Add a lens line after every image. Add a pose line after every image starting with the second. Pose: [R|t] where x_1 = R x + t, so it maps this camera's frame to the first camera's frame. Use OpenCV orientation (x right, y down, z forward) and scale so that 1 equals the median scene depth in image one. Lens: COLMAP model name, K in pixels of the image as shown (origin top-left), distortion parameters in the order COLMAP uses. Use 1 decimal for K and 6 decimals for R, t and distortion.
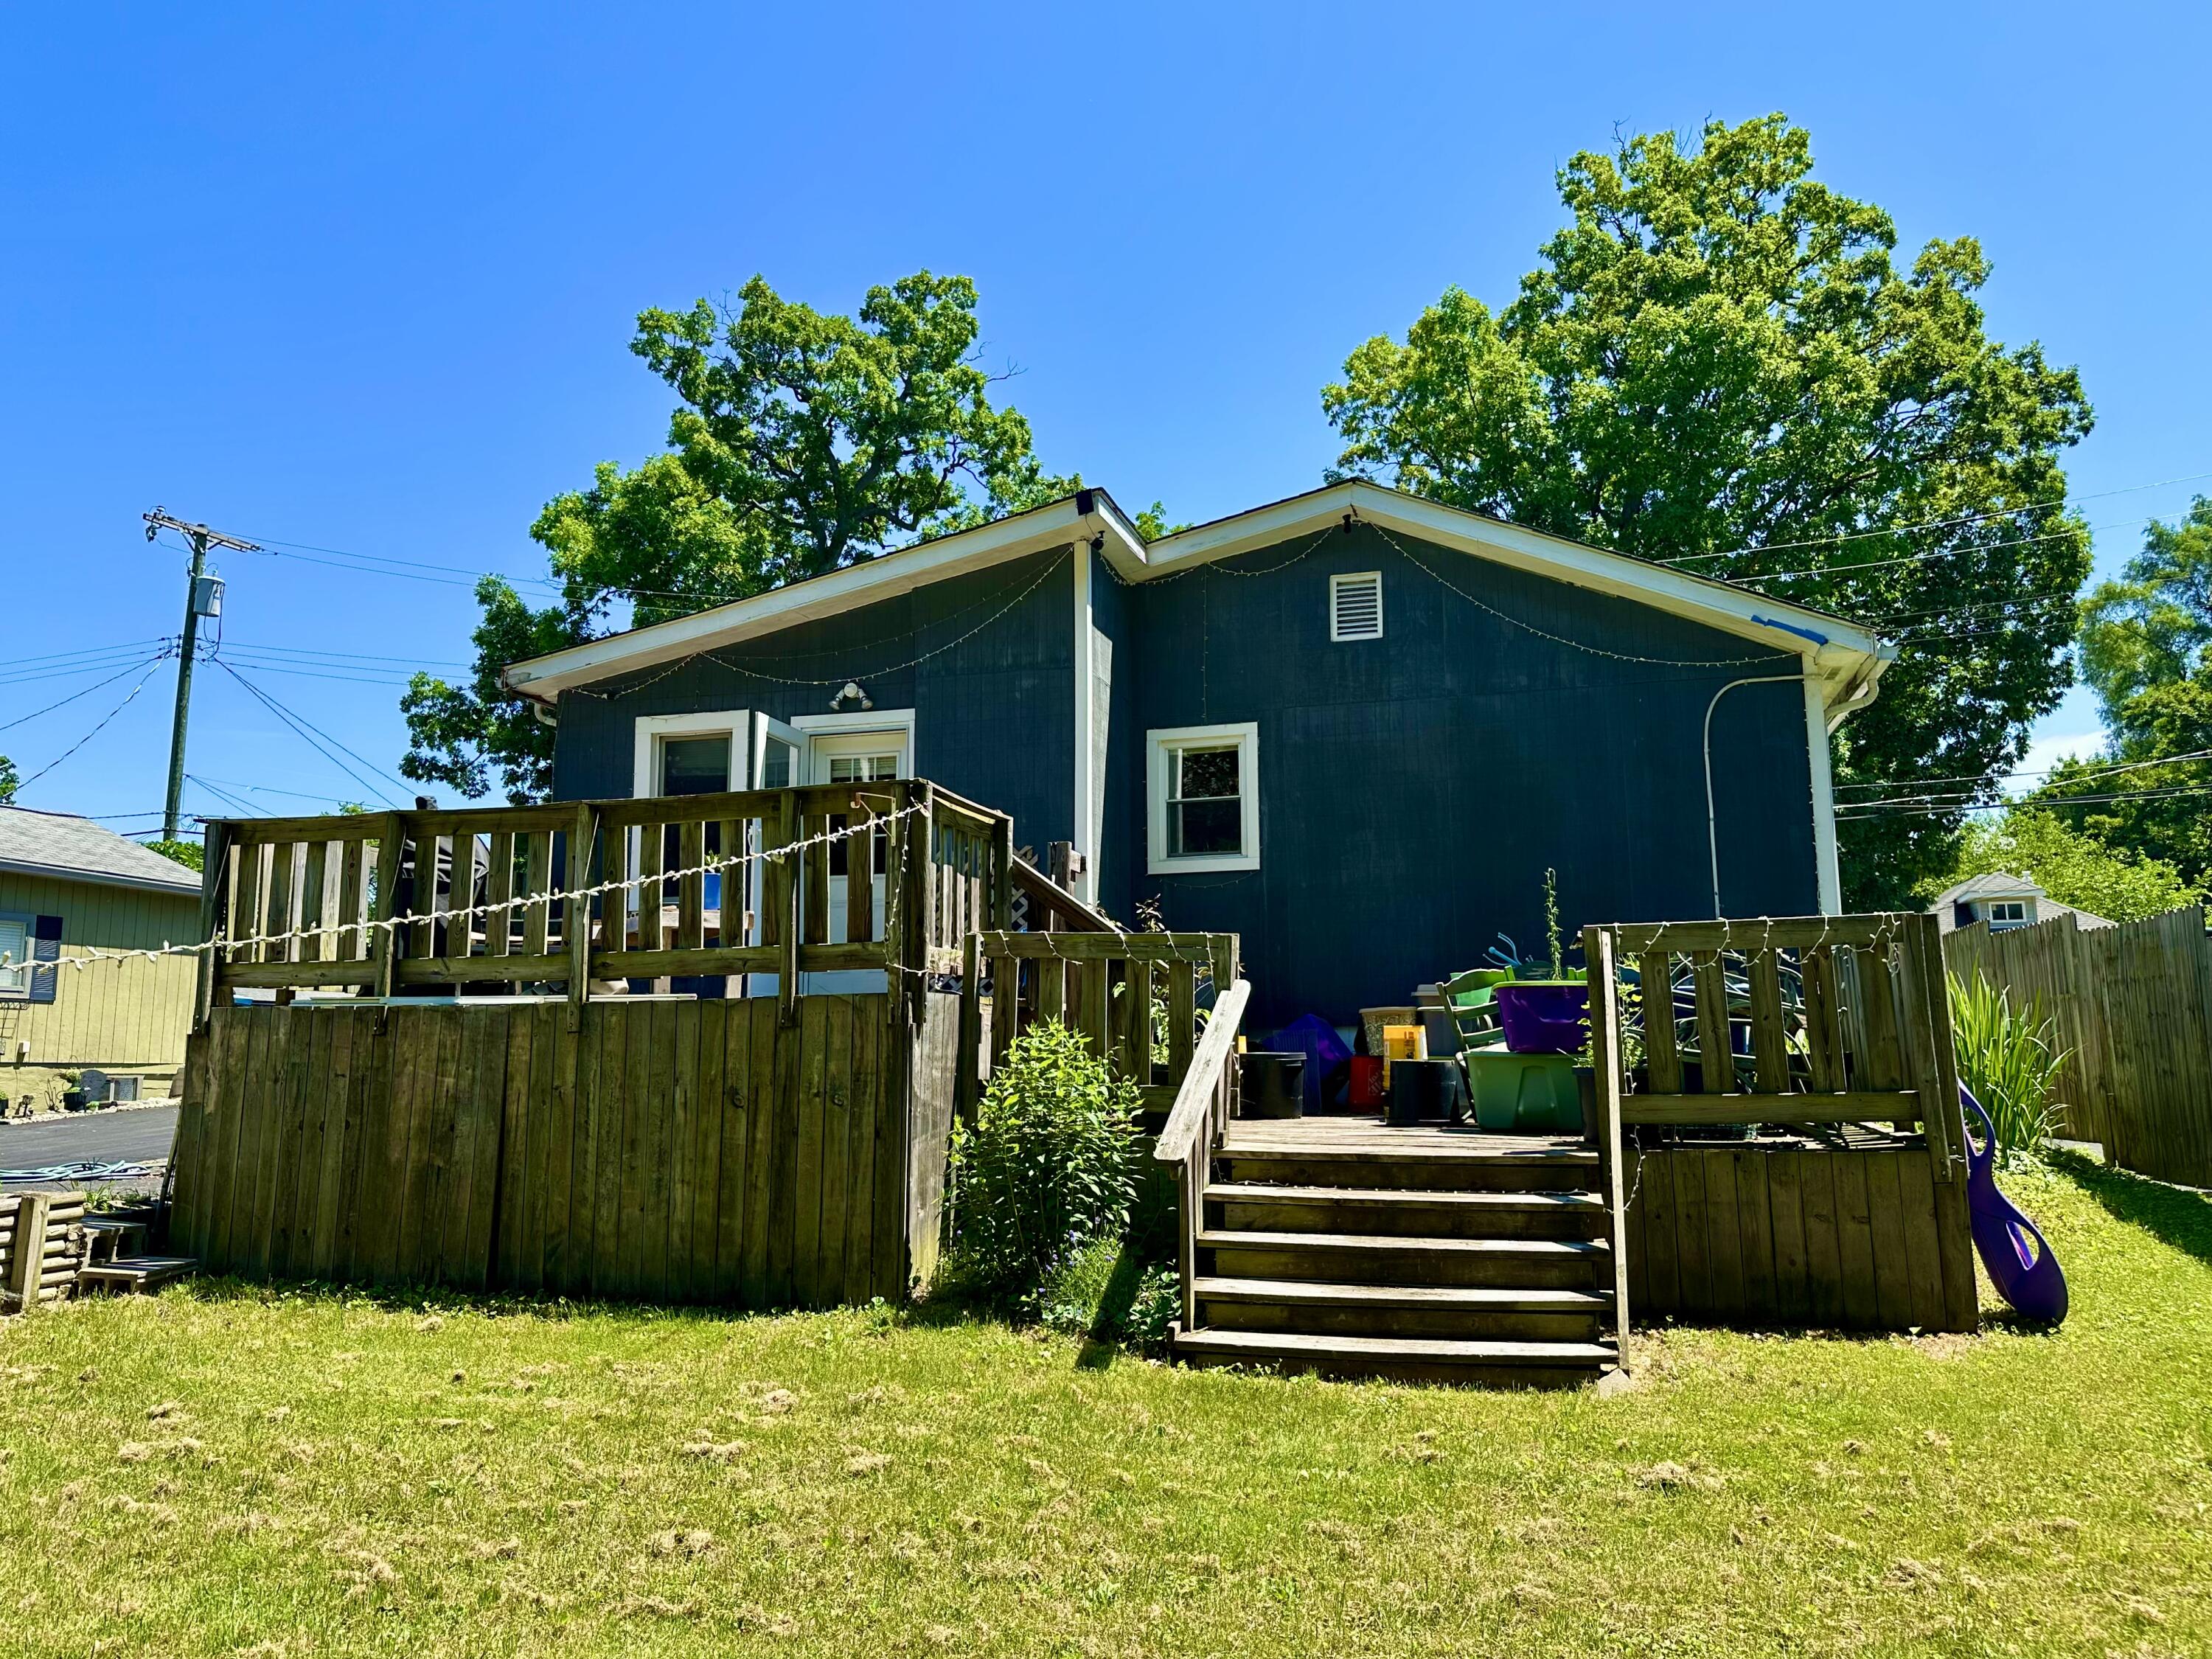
lens RADIAL K [[1589.0, 0, 1111.6], [0, 1589.0, 799.1], [0, 0, 1]] dist [0.119987, -0.189670]
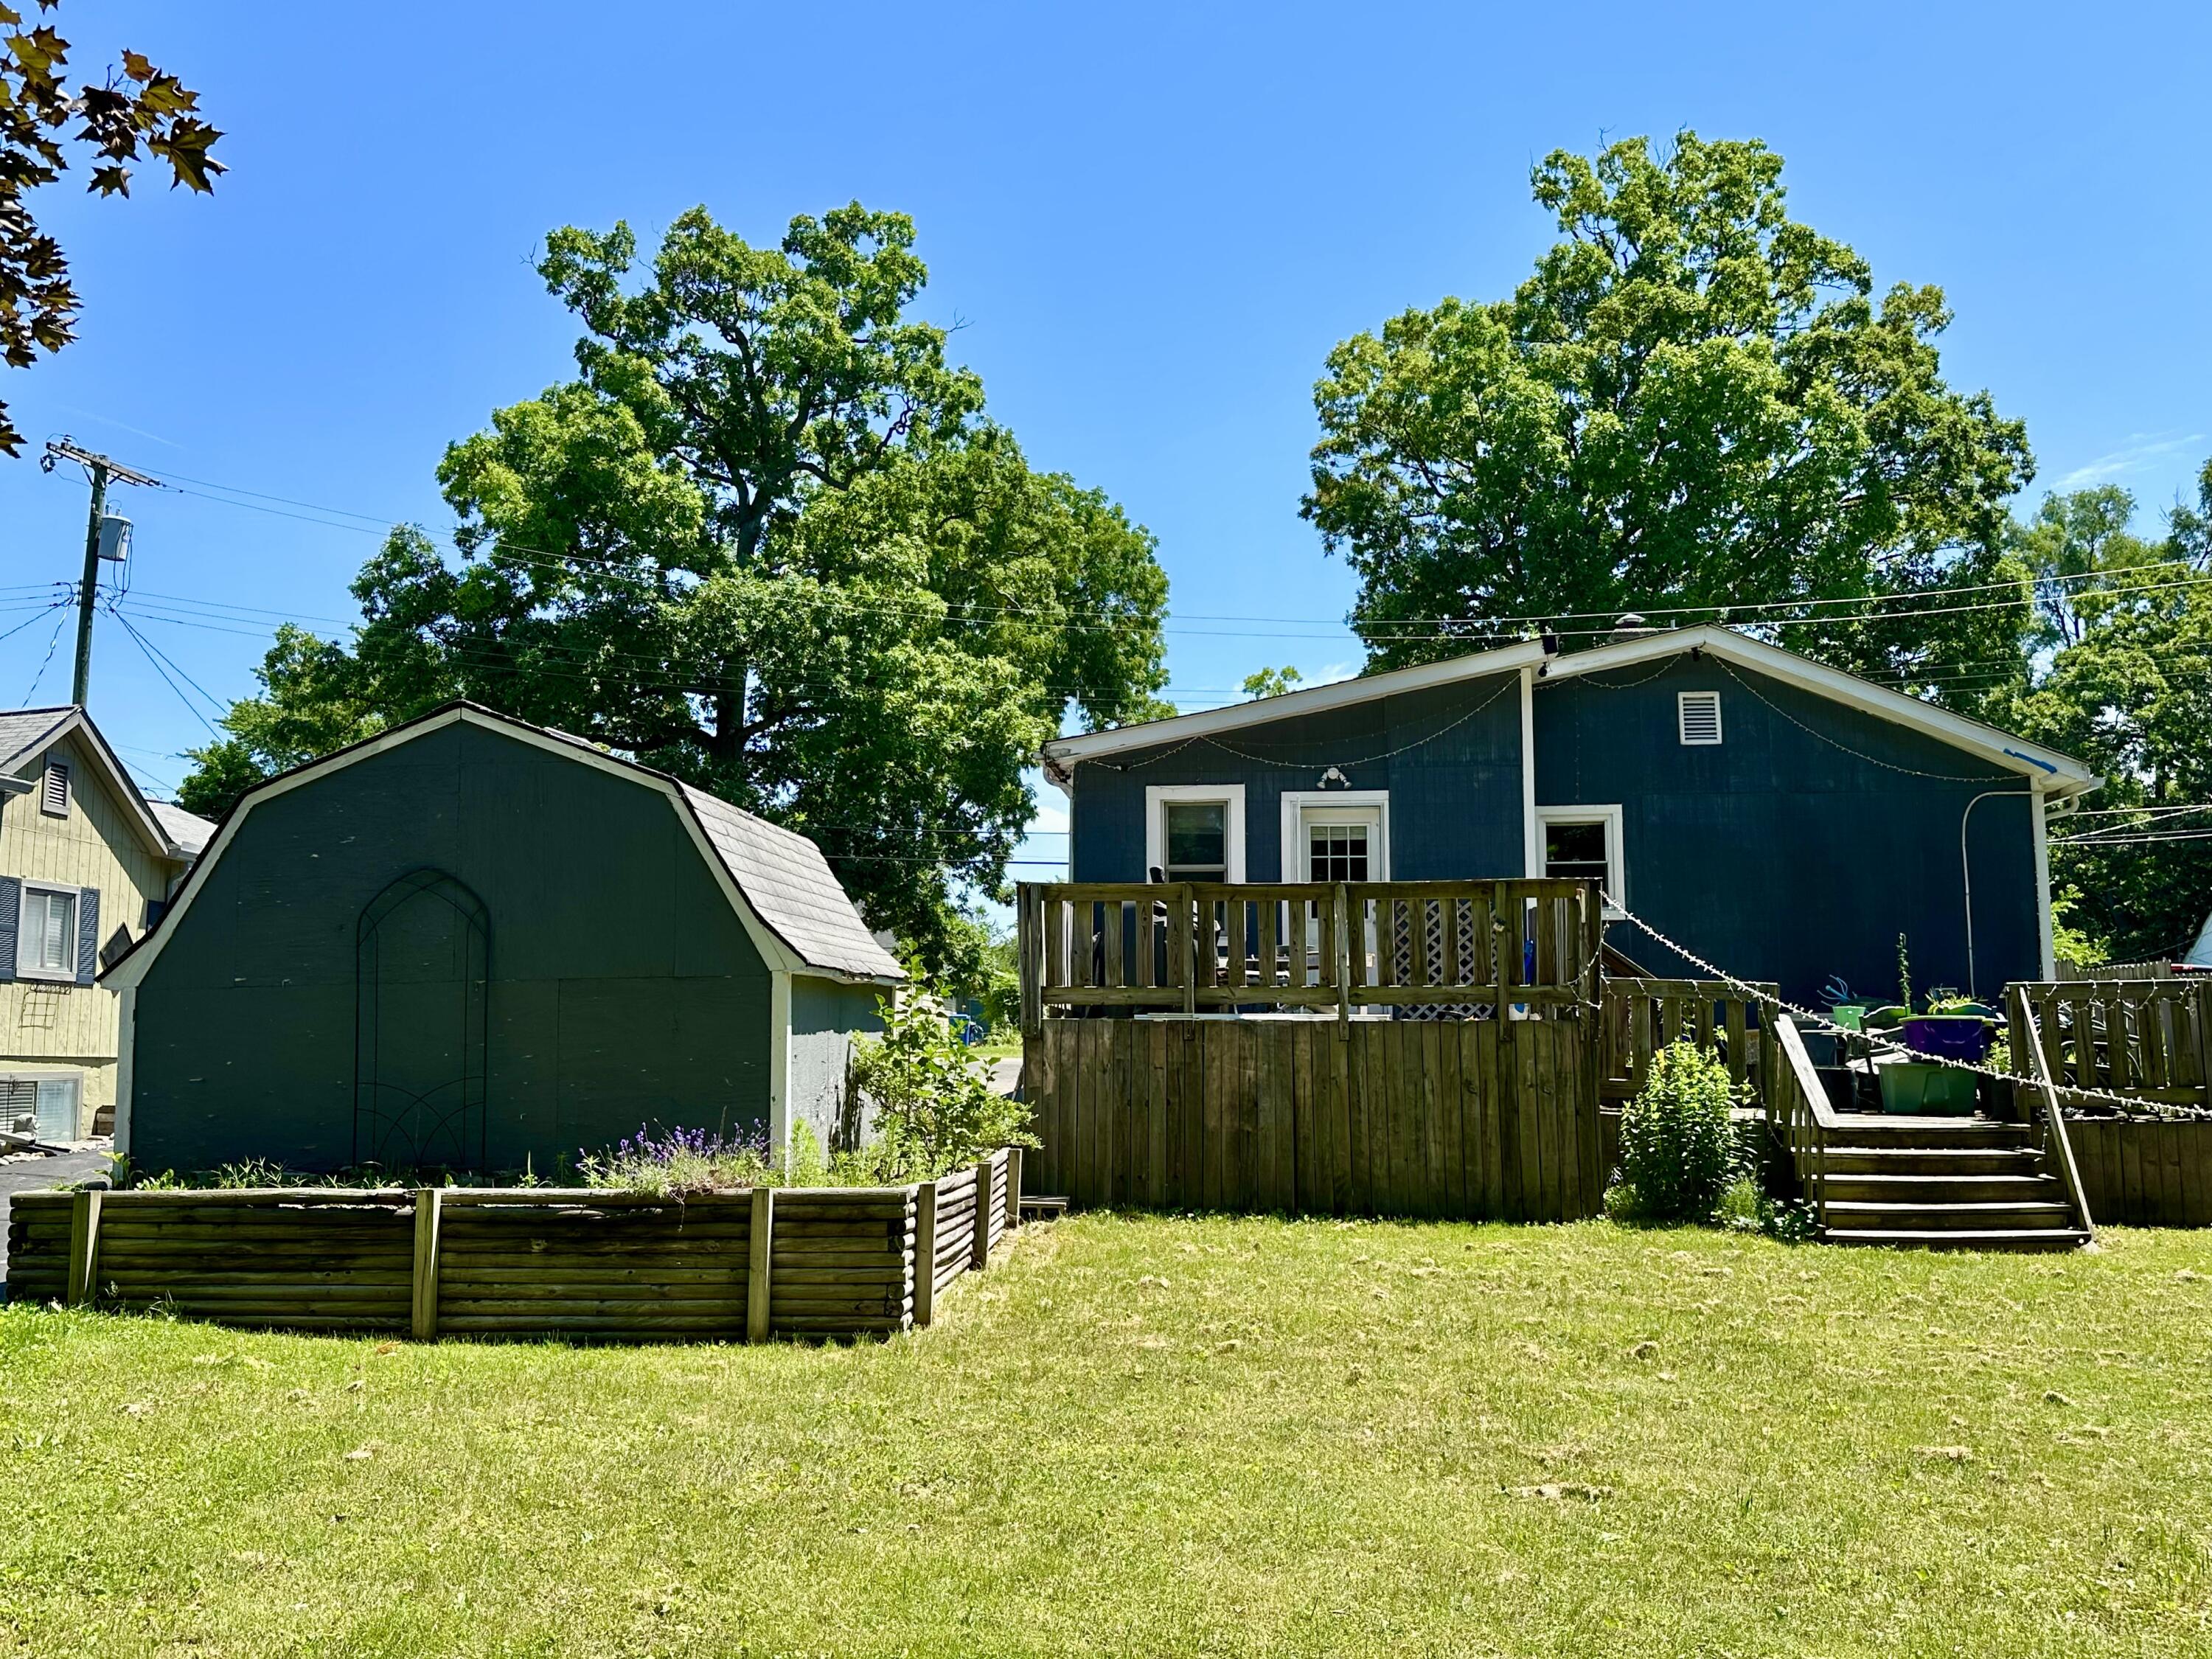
lens RADIAL K [[1914.3, 0, 1100.0], [0, 1914.3, 833.4], [0, 0, 1]] dist [0.149307, -0.290620]
pose [[0.984410, 0.026956, 0.173811, -0.223572], [-0.034620, 0.998550, 0.041214, -0.028118], [-0.172449, -0.046588, 0.983916, -0.175387]]
